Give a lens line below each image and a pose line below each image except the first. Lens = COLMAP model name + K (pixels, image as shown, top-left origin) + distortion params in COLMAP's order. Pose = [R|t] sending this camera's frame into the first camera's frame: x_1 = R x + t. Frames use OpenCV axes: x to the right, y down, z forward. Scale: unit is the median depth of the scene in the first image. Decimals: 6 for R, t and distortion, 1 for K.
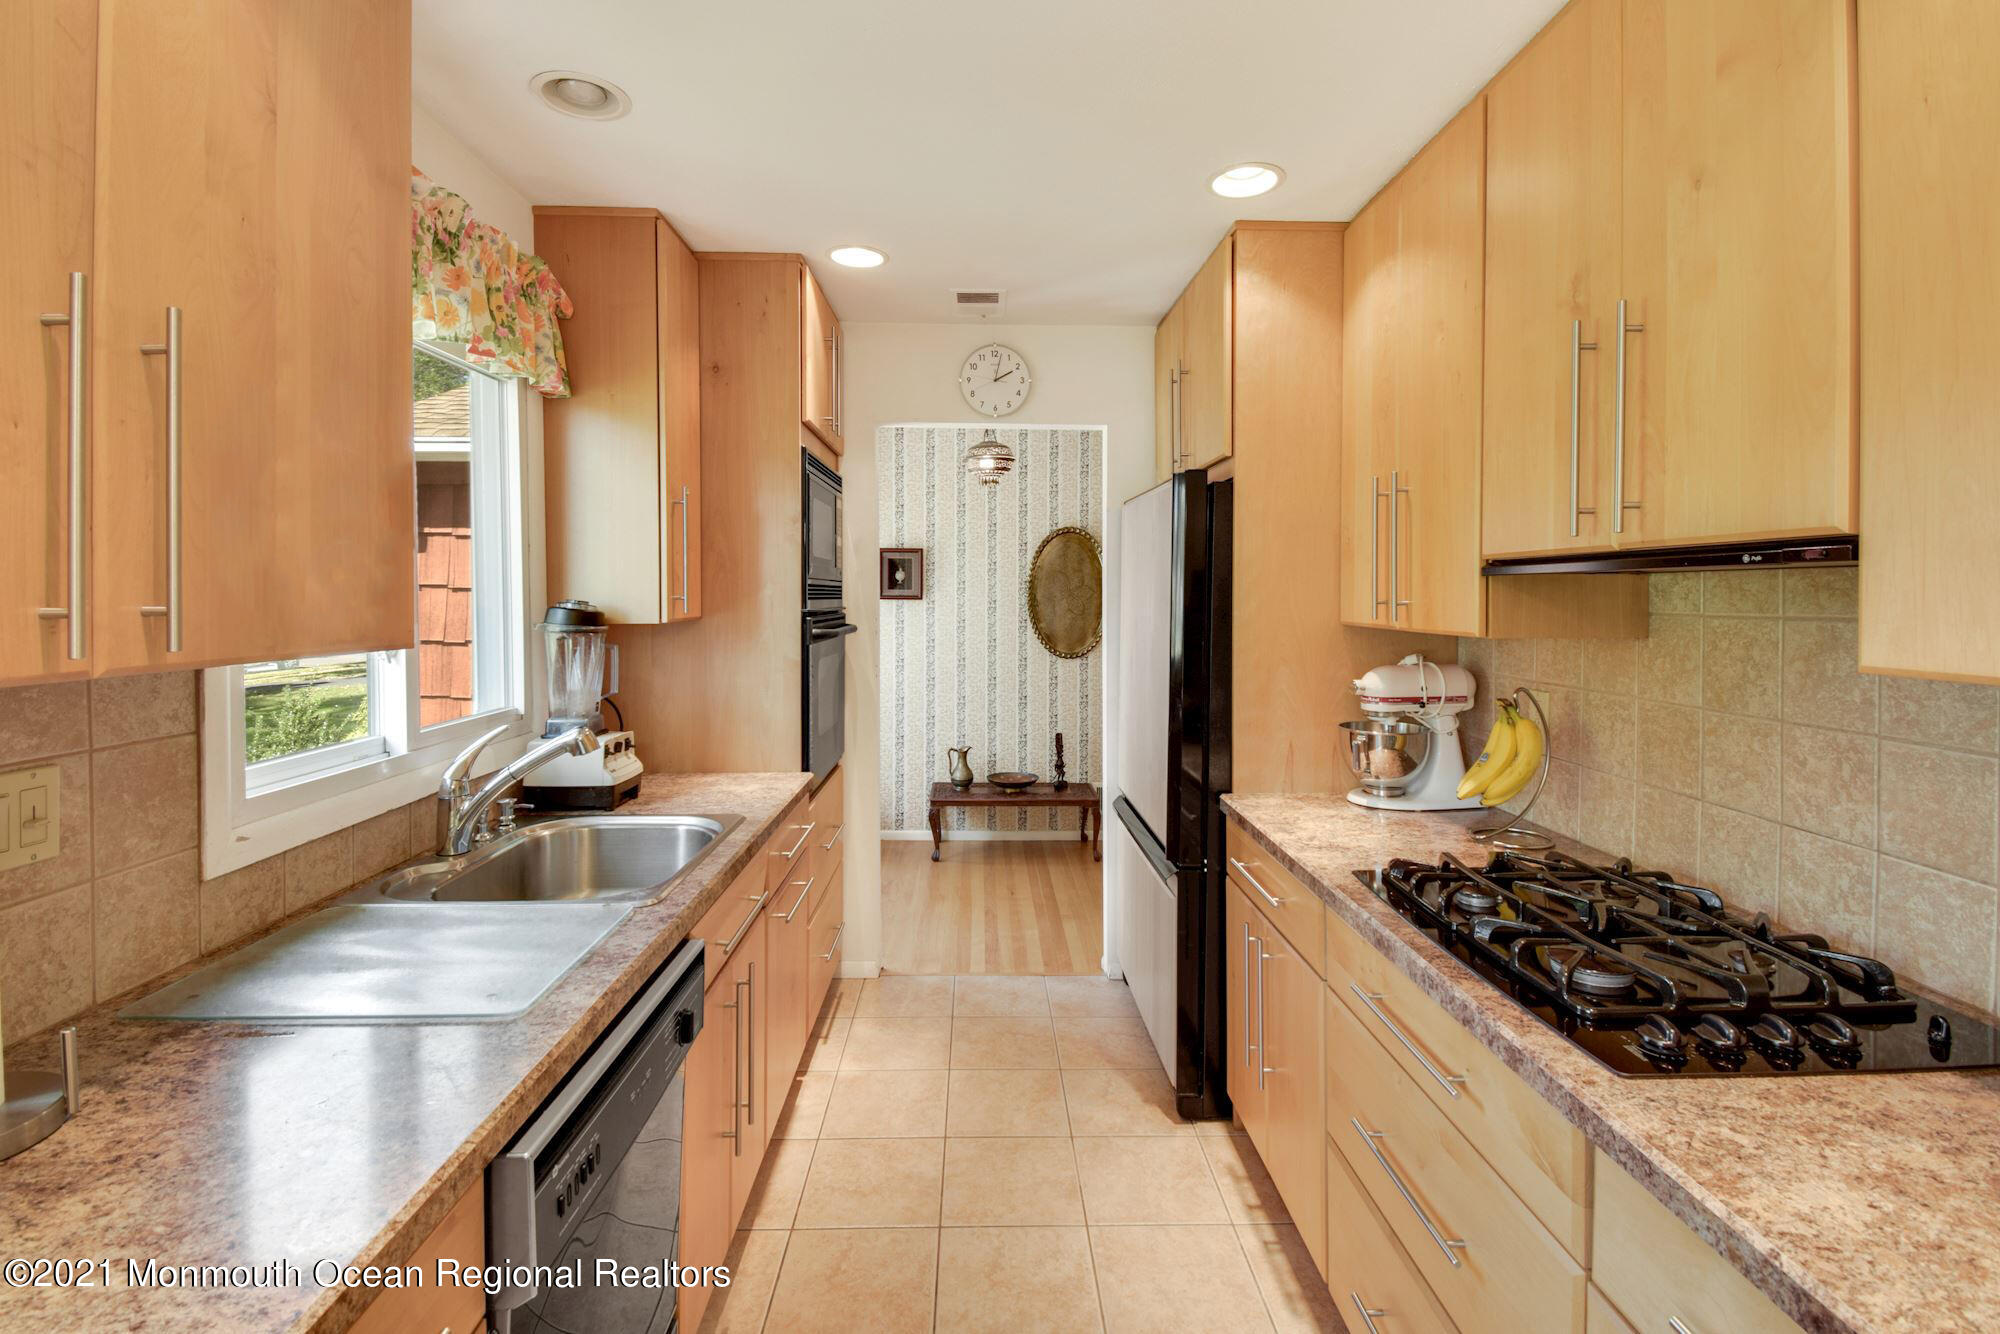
lens RADIAL K [[908.7, 0, 1001.5], [0, 908.7, 614.2], [0, 0, 1]] dist [0.038298, -0.023843]
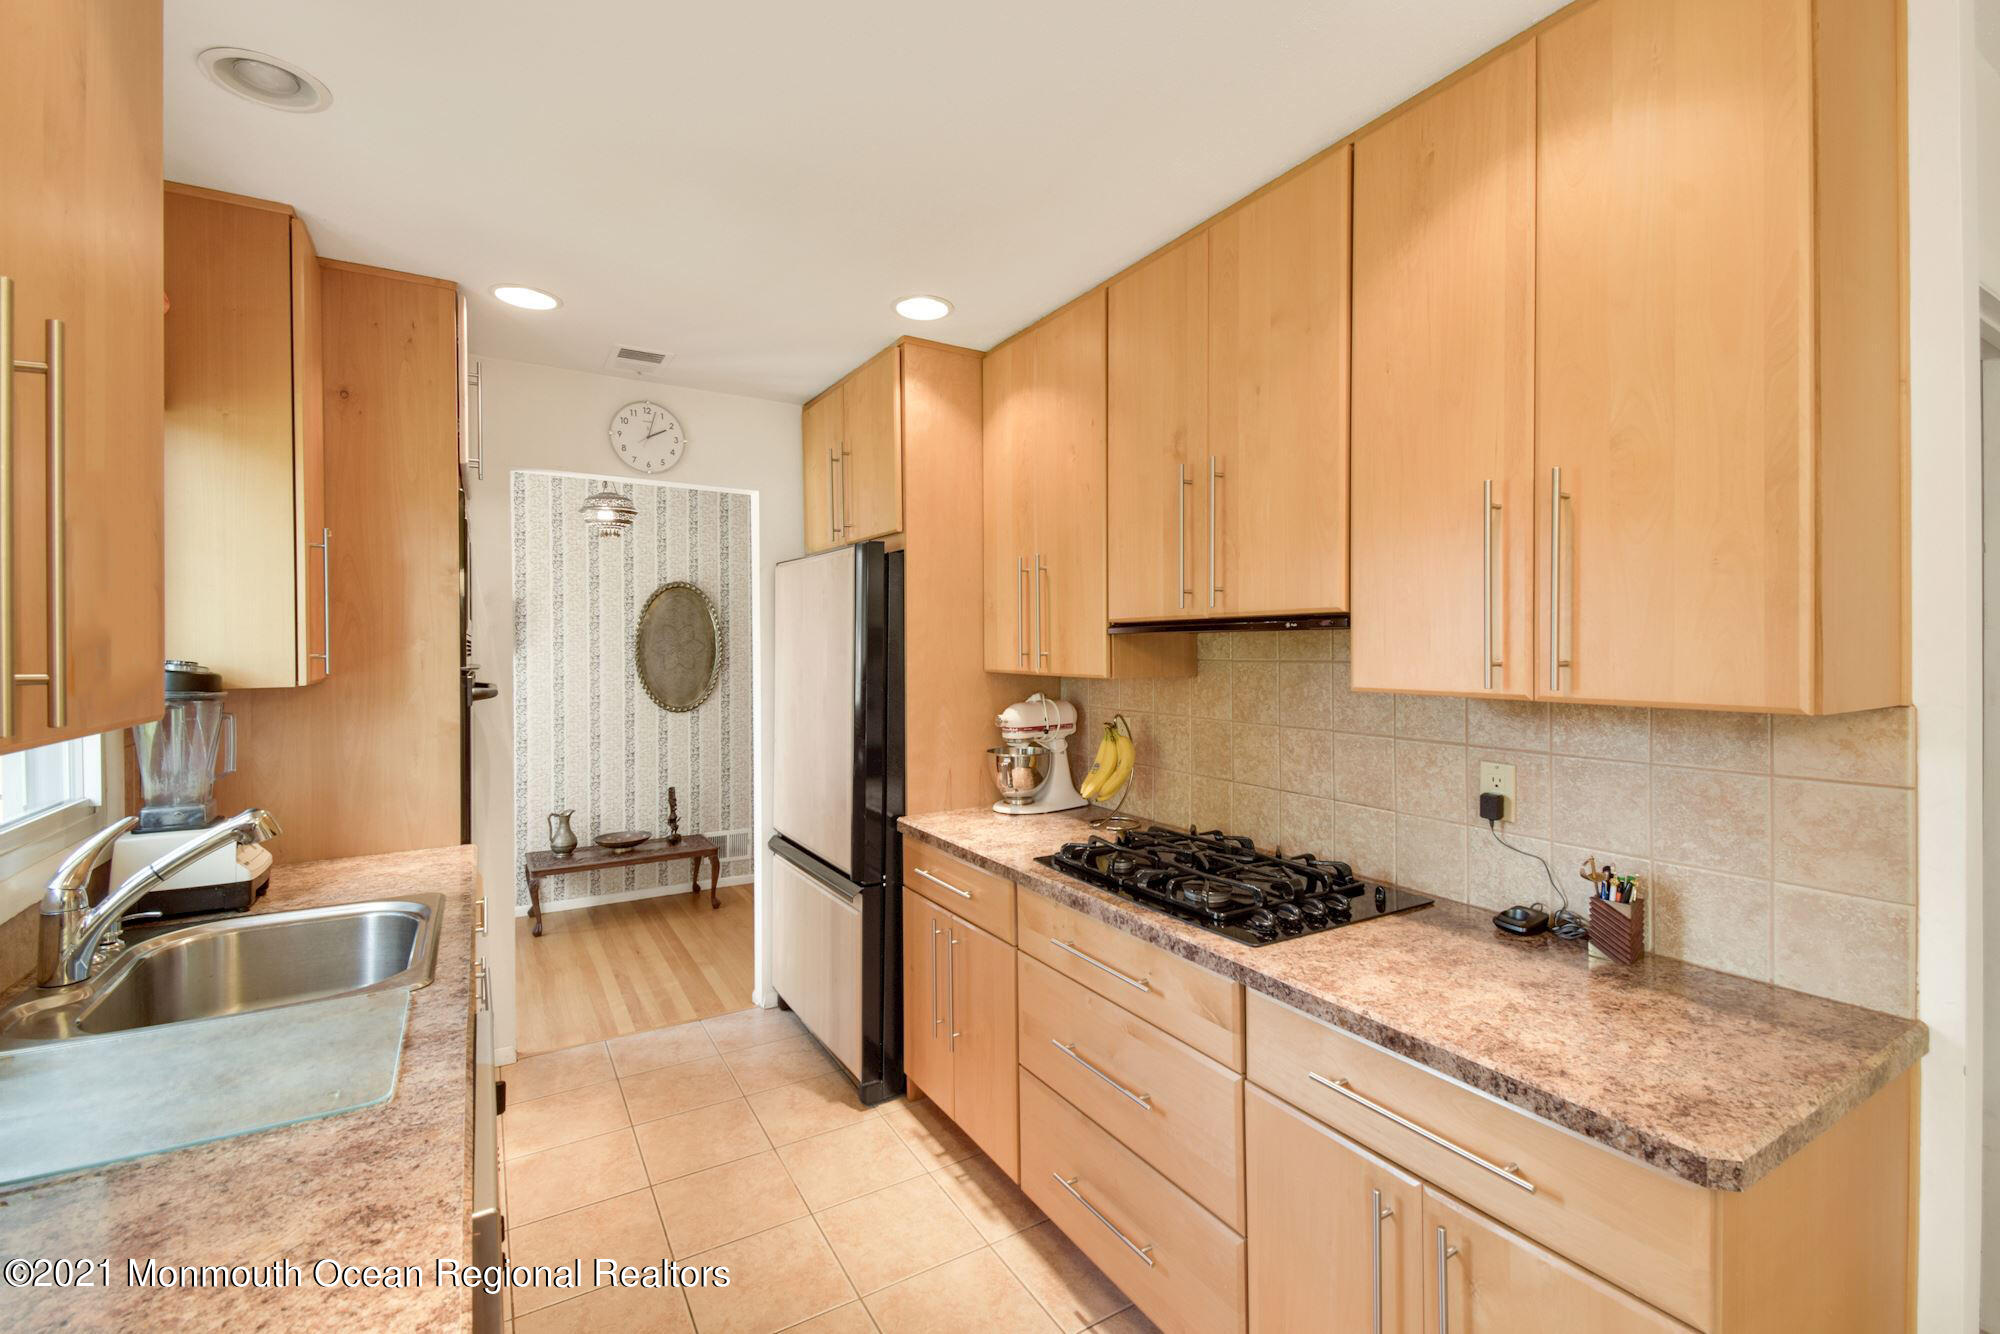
lens RADIAL K [[873.6, 0, 1002.7], [0, 873.6, 660.0], [0, 0, 1]] dist [0.061691, -0.028918]
pose [[0.870492, -0.013559, 0.491997, -0.220421], [0.017077, 0.999851, -0.002658, -0.001301], [-0.491887, 0.010716, 0.870593, -0.062237]]
